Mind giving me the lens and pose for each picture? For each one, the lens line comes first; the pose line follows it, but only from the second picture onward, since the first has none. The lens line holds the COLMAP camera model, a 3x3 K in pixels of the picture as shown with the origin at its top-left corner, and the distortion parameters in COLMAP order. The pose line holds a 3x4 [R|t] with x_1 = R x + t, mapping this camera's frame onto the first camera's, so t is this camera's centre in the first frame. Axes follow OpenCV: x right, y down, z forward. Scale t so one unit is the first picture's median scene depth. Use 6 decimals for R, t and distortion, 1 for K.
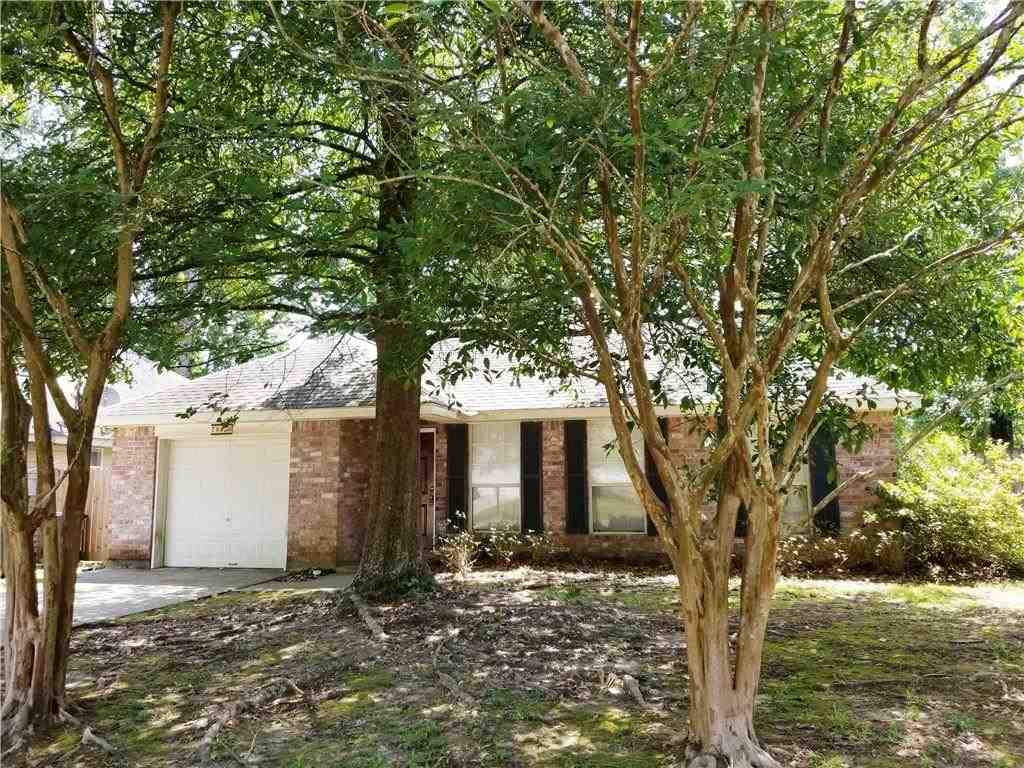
lens RADIAL K [[799.5, 0, 515.4], [0, 799.5, 380.9], [0, 0, 1]] dist [0.059820, -0.087621]
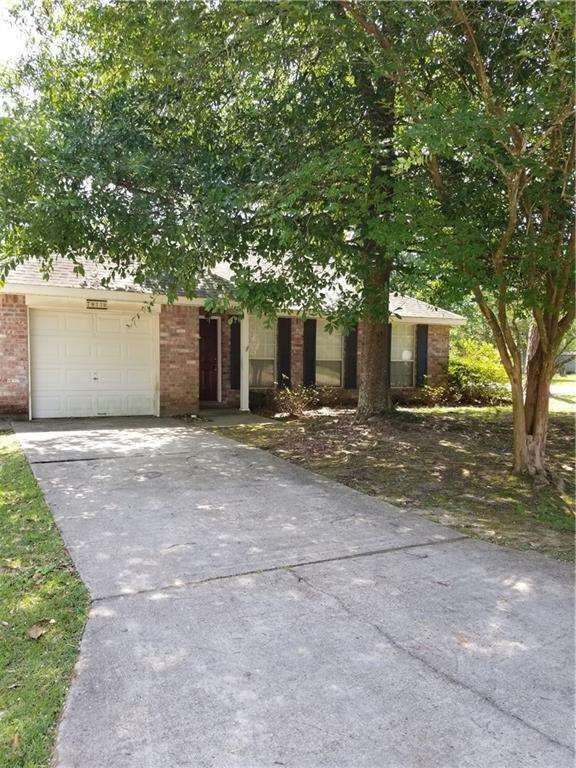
lens RADIAL K [[599.6, 0, 288.7], [0, 599.6, 386.2], [0, 0, 1]] dist [0.059820, -0.087621]
pose [[0.724110, -0.005112, 0.689666, -0.796225], [-0.112561, 0.985689, 0.125490, 0.035316], [-0.680437, -0.168498, 0.713172, 0.144231]]
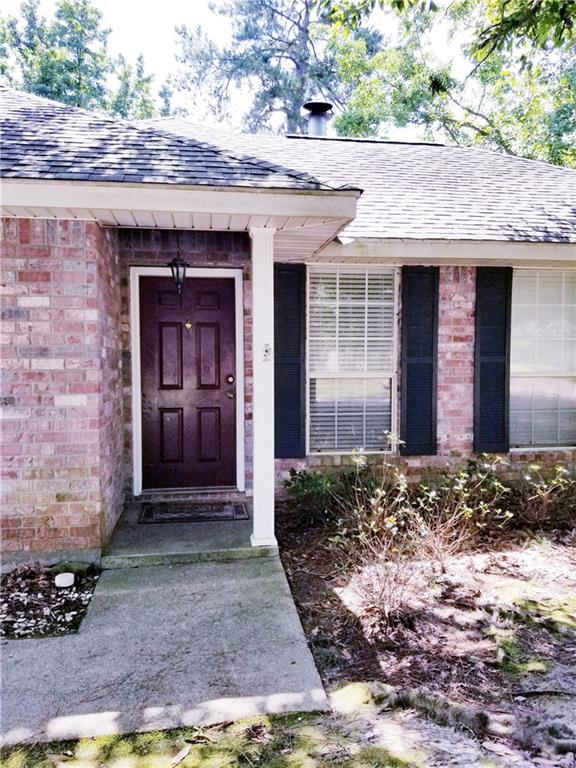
lens RADIAL K [[599.6, 0, 283.9], [0, 599.6, 388.3], [0, 0, 1]] dist [0.059820, -0.087621]
pose [[0.913614, -0.008286, 0.406497, -0.253420], [-0.063225, 0.984735, 0.162174, 0.075078], [-0.401636, -0.173865, 0.899144, 0.645550]]
